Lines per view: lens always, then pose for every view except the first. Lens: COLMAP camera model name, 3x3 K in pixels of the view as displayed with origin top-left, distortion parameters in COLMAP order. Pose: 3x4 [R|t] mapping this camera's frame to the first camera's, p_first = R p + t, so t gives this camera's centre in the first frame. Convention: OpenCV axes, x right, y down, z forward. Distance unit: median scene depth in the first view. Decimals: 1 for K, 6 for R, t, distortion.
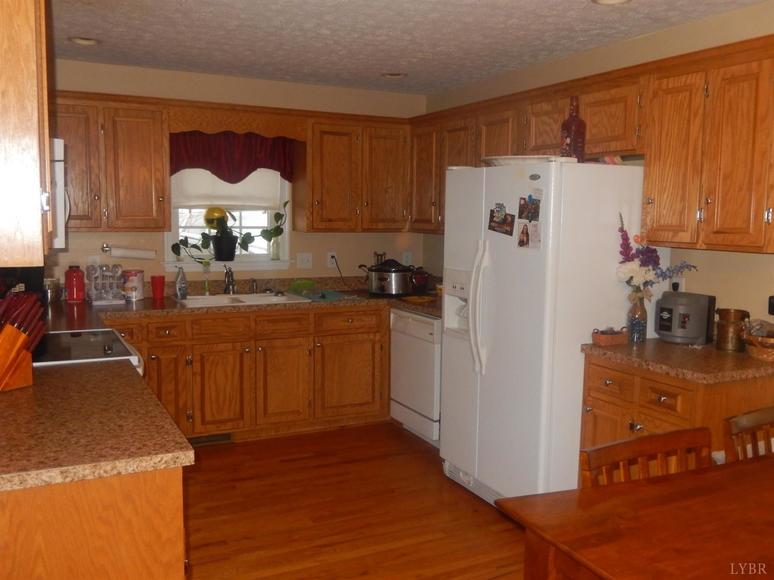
lens RADIAL K [[714.4, 0, 385.7], [0, 714.4, 291.3], [0, 0, 1]] dist [-0.029658, 0.000000]
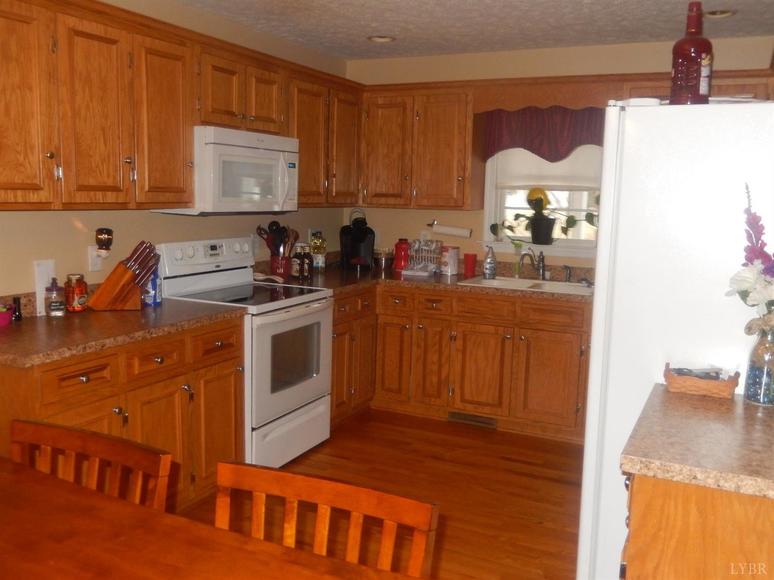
lens RADIAL K [[714.4, 0, 389.5], [0, 714.4, 291.9], [0, 0, 1]] dist [-0.029658, 0.000000]
pose [[0.598338, 0.109526, -0.793723, 0.545439], [-0.103056, 0.992905, 0.059323, -0.019944], [0.794589, 0.046303, 0.605380, 0.347928]]
